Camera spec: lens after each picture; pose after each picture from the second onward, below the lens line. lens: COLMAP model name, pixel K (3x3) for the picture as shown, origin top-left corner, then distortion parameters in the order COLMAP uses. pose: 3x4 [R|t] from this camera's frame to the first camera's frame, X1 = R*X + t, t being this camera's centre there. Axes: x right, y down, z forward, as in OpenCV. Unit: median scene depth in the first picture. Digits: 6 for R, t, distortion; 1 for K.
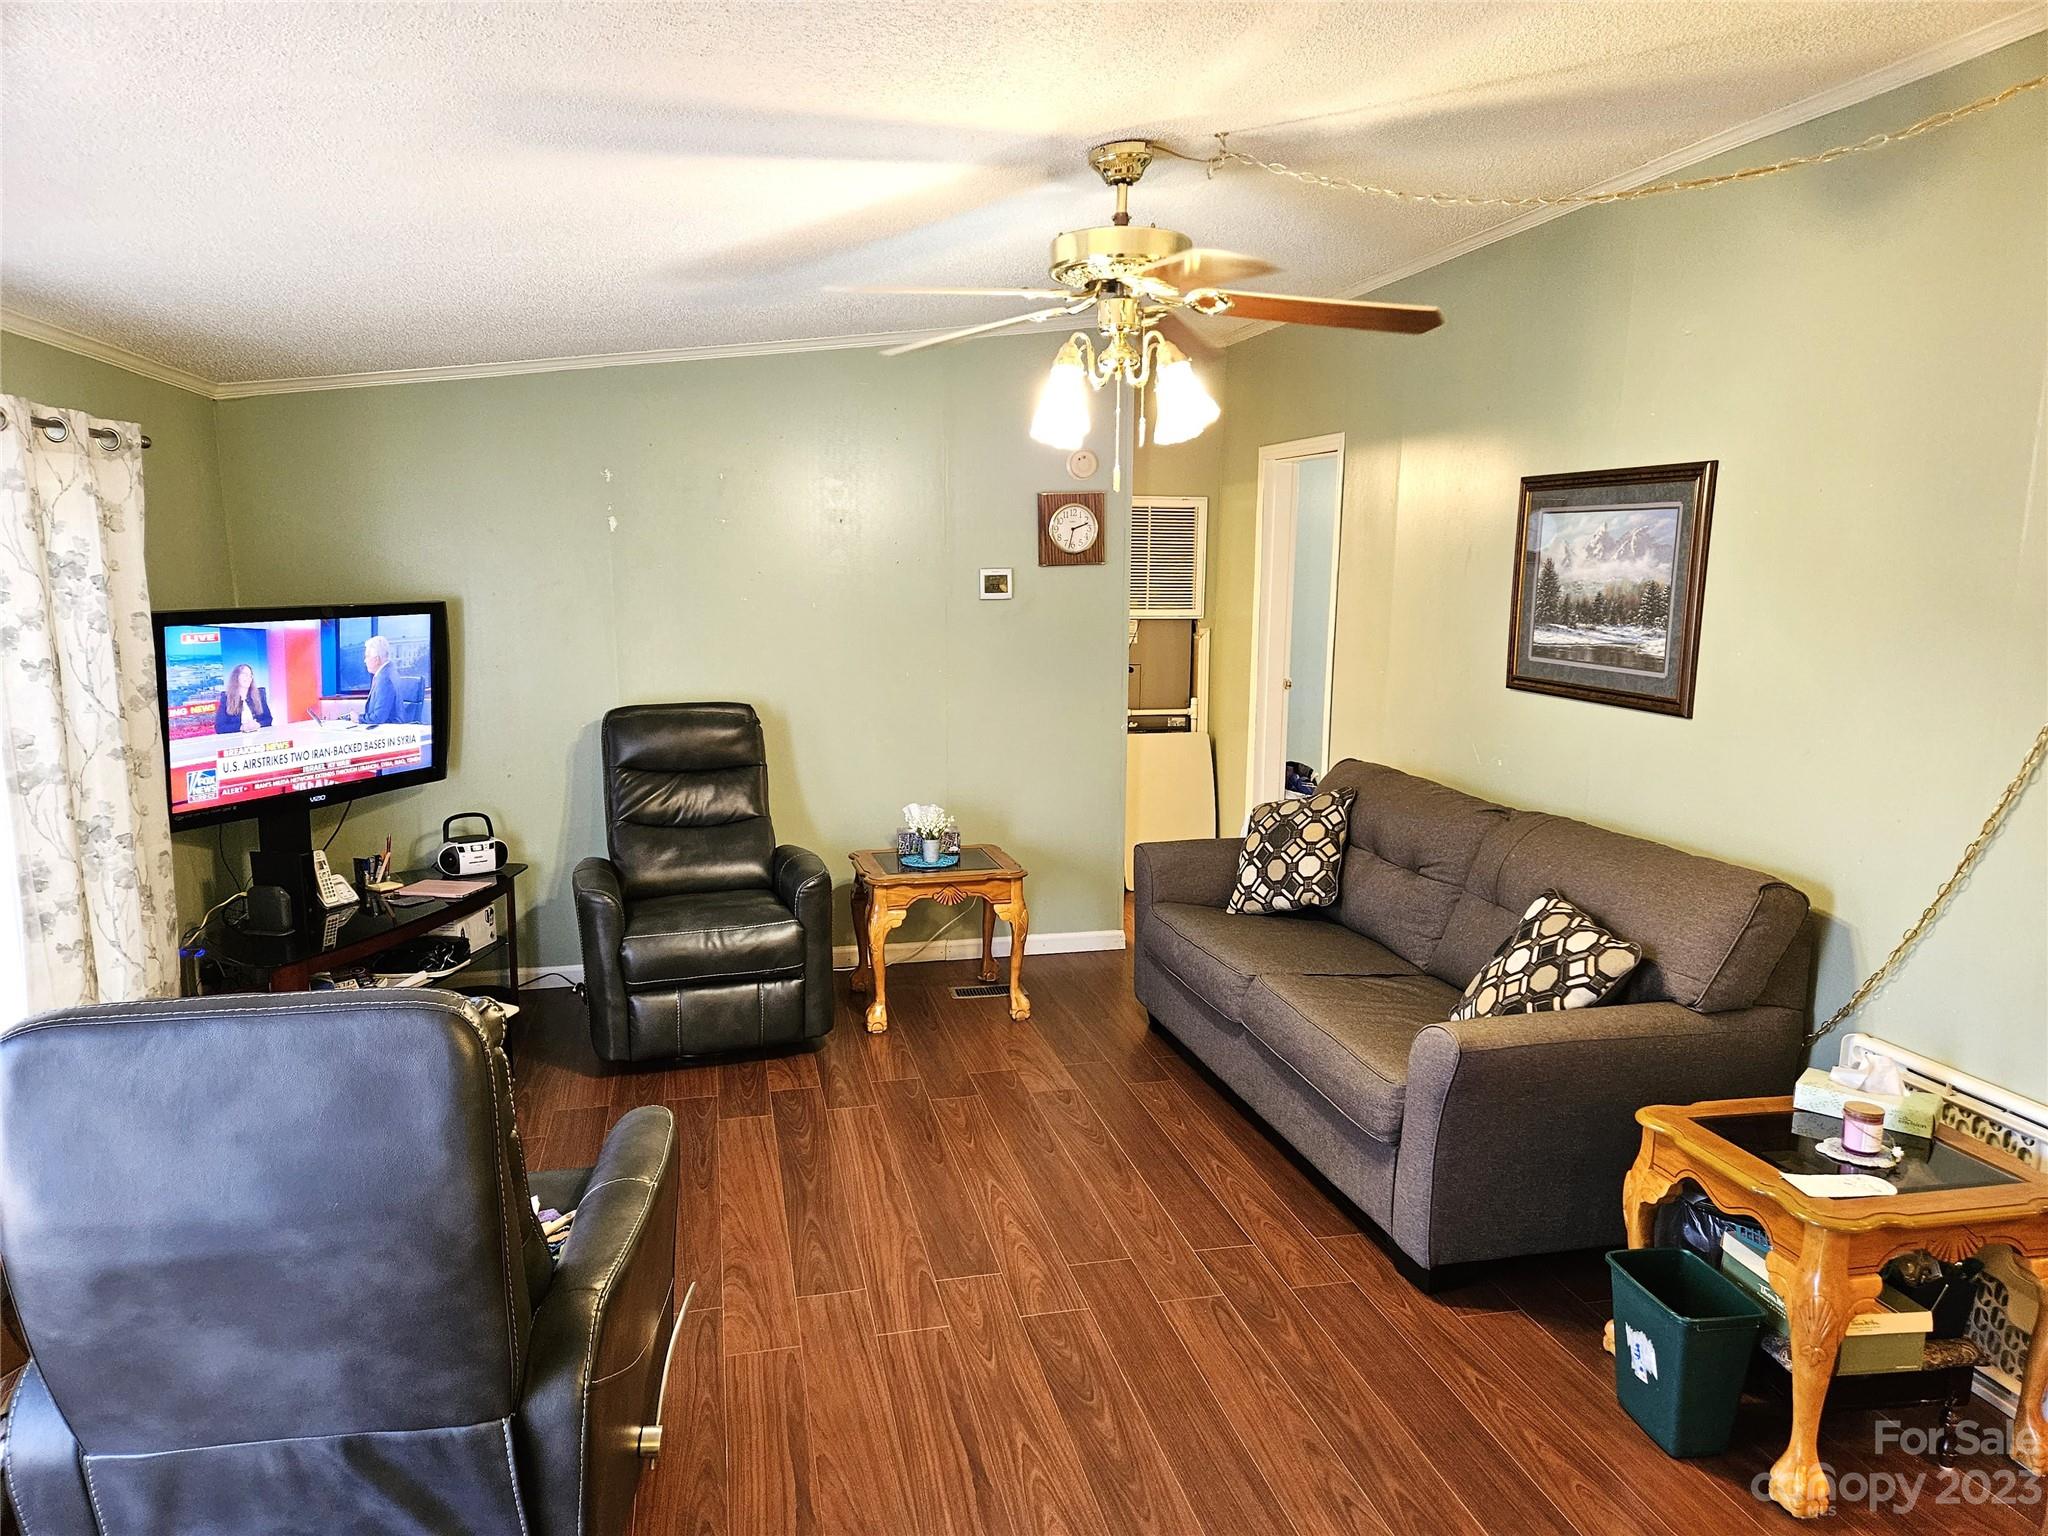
lens RADIAL K [[1355.6, 0, 1041.3], [0, 1355.6, 770.5], [0, 0, 1]] dist [0.075516, -0.063628]
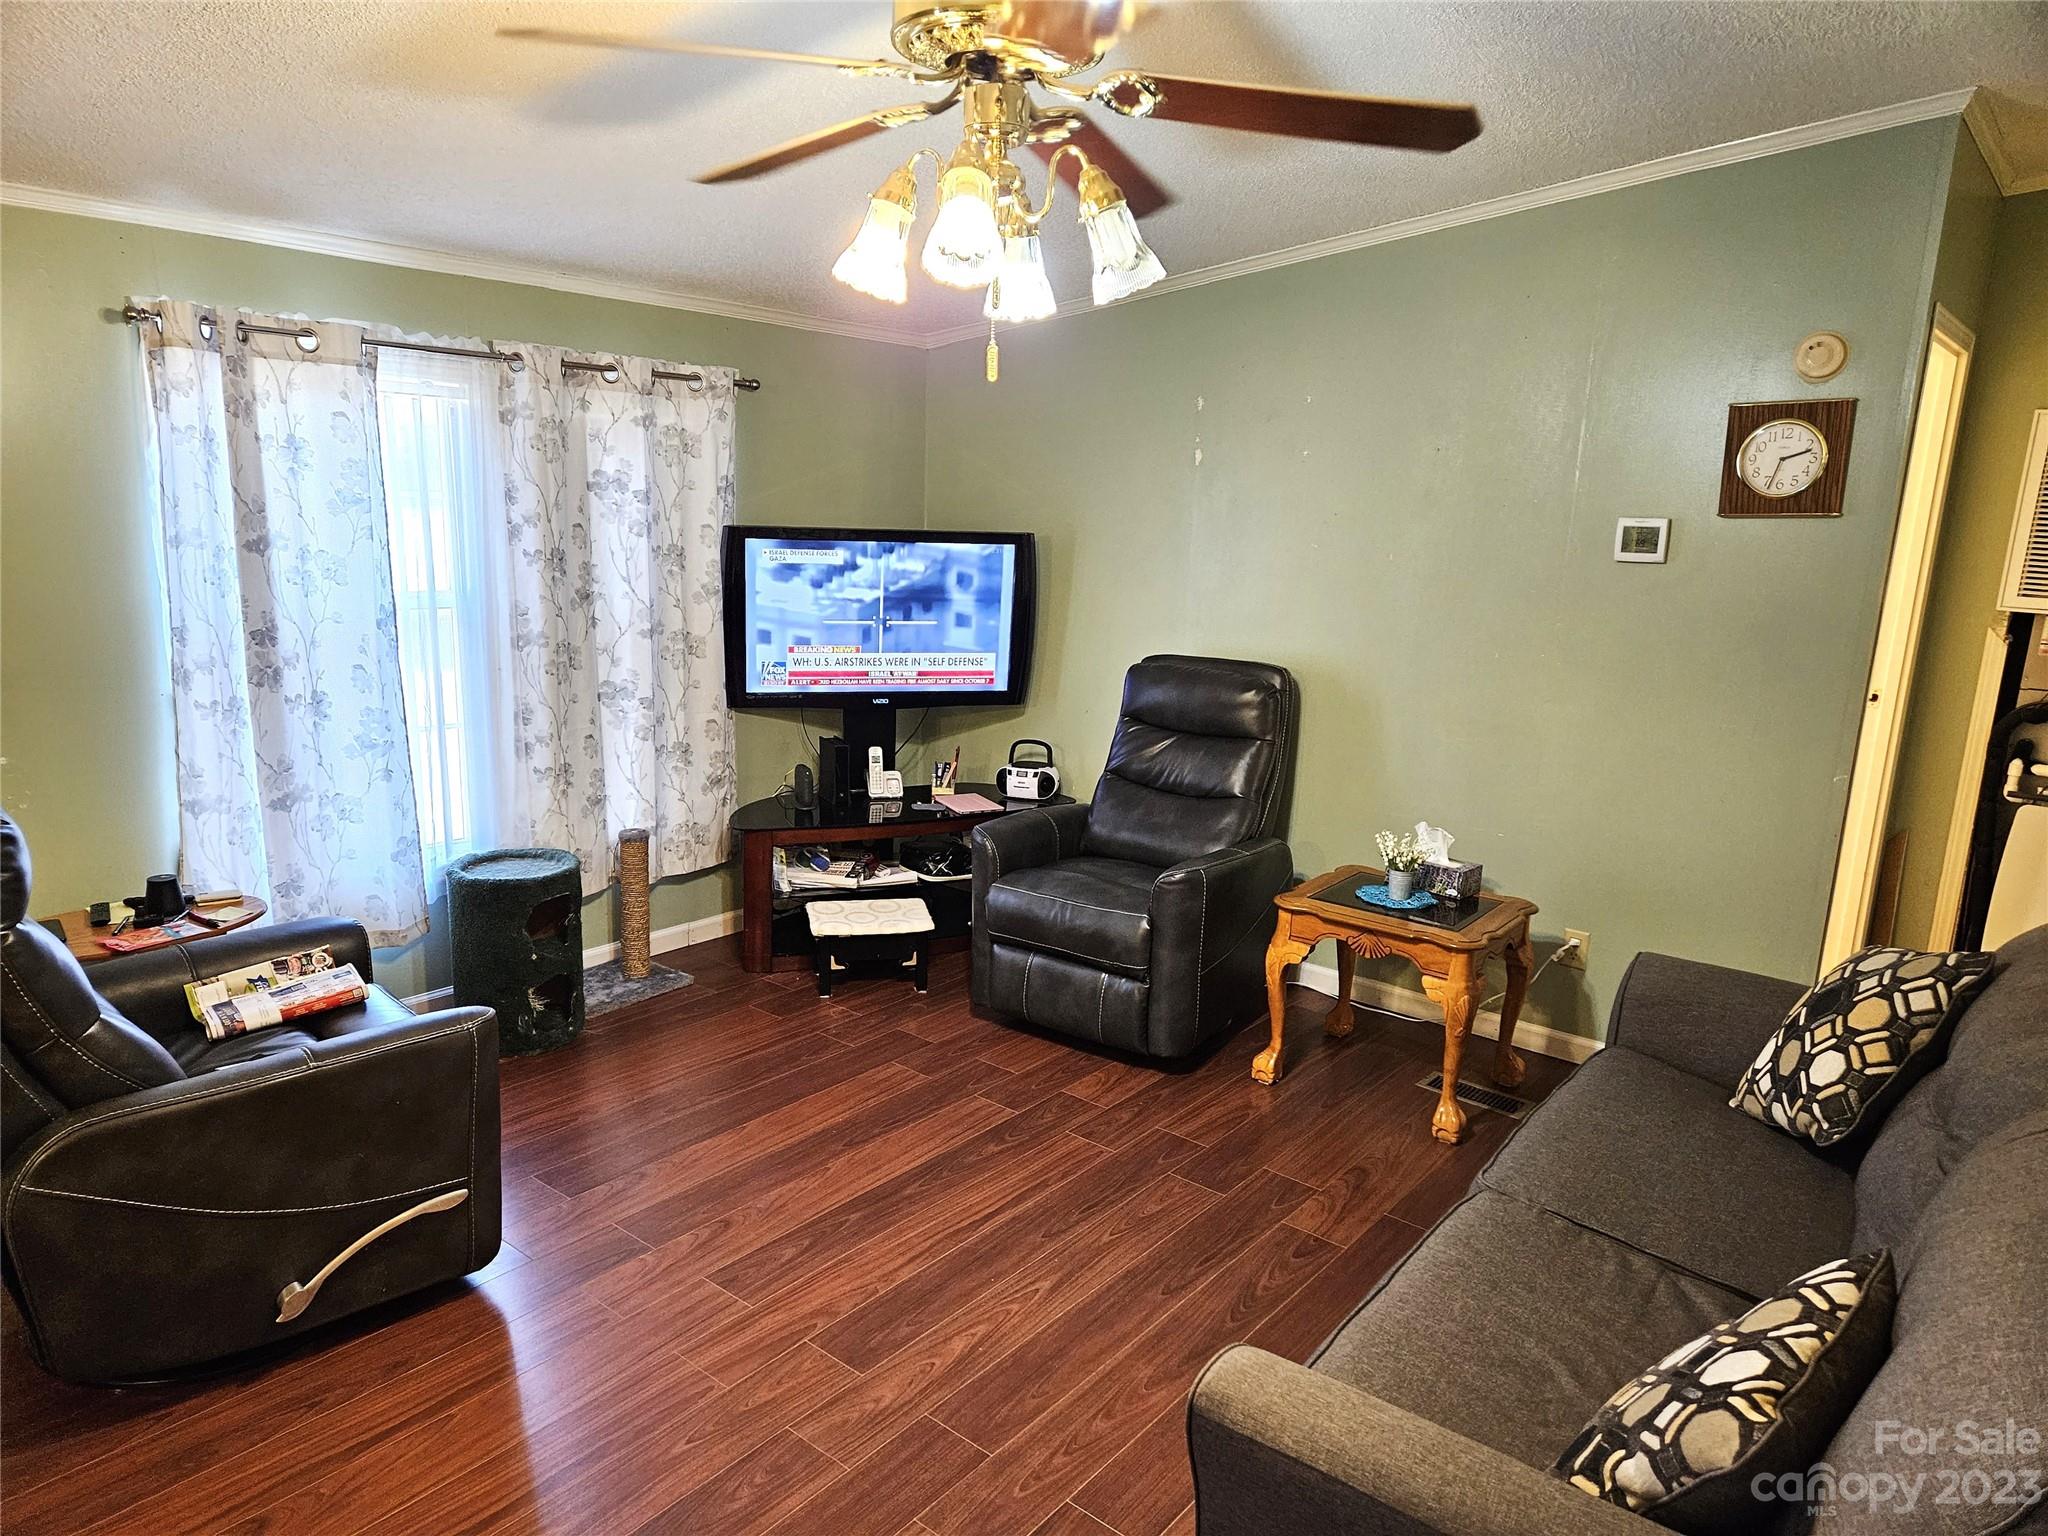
lens RADIAL K [[1355.6, 0, 1011.9], [0, 1355.6, 785.5], [0, 0, 1]] dist [0.075516, -0.063628]
pose [[0.596800, 0.184185, -0.780965, 0.433240], [-0.155056, 0.981425, 0.112971, -0.055956], [0.787266, 0.053672, 0.614273, 0.411241]]
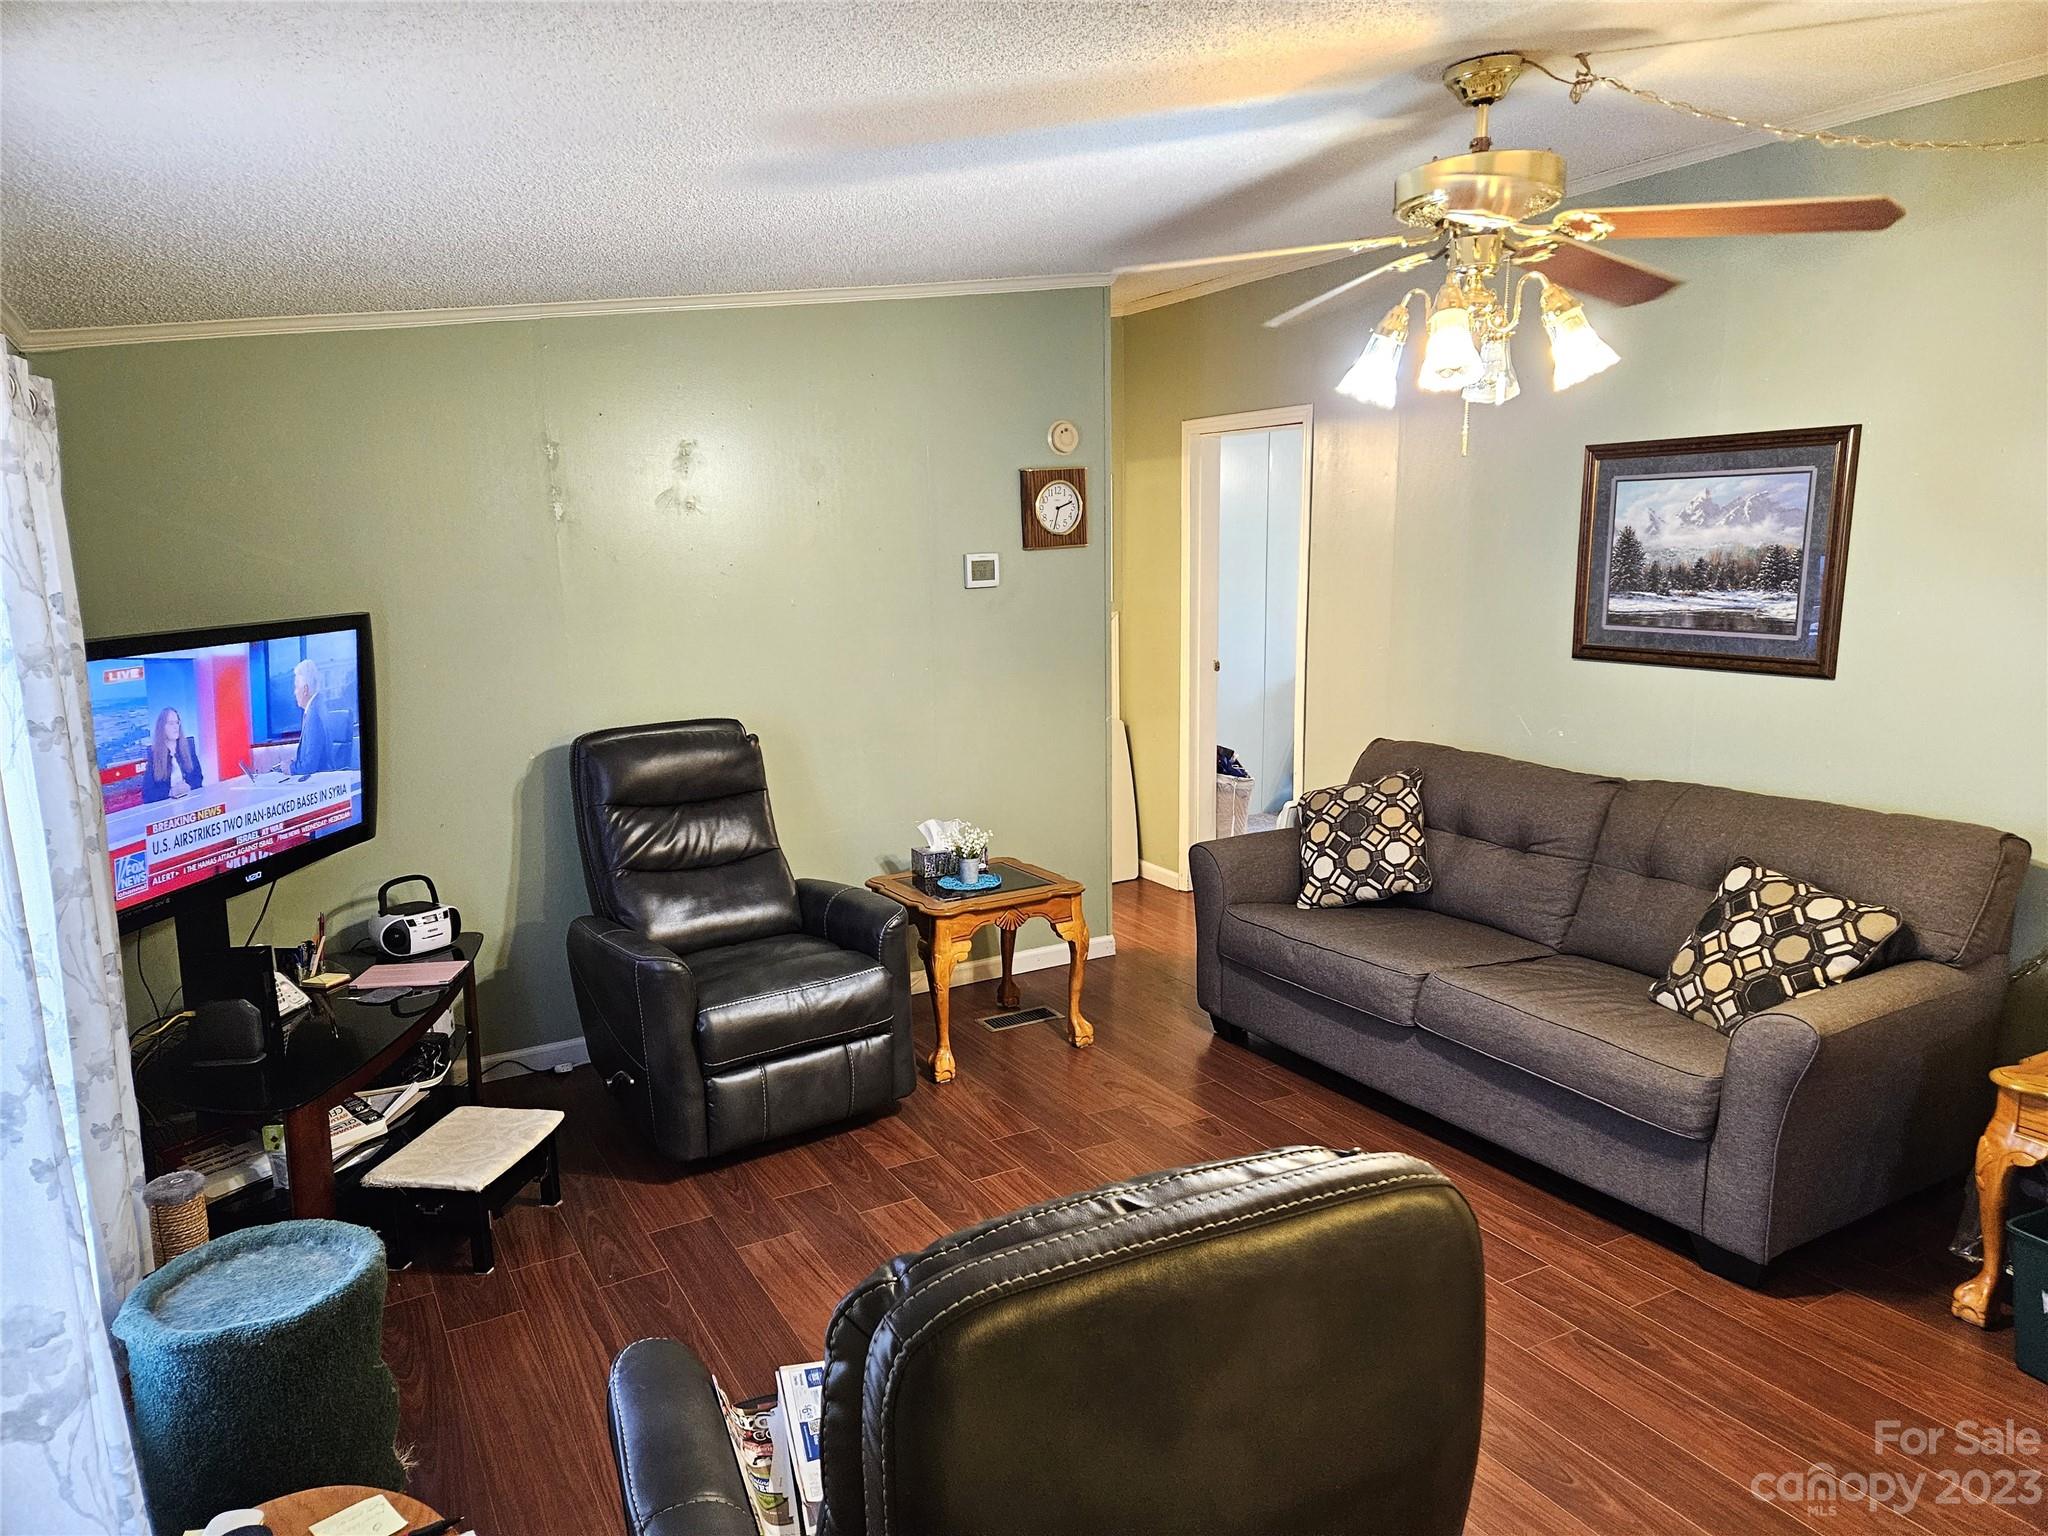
lens RADIAL K [[1355.6, 0, 1041.7], [0, 1355.6, 771.0], [0, 0, 1]] dist [0.075516, -0.063628]
pose [[0.959519, -0.070214, 0.272751, -0.317054], [0.066879, 0.997529, 0.021519, -0.026054], [-0.273588, -0.002406, 0.961844, 0.147352]]
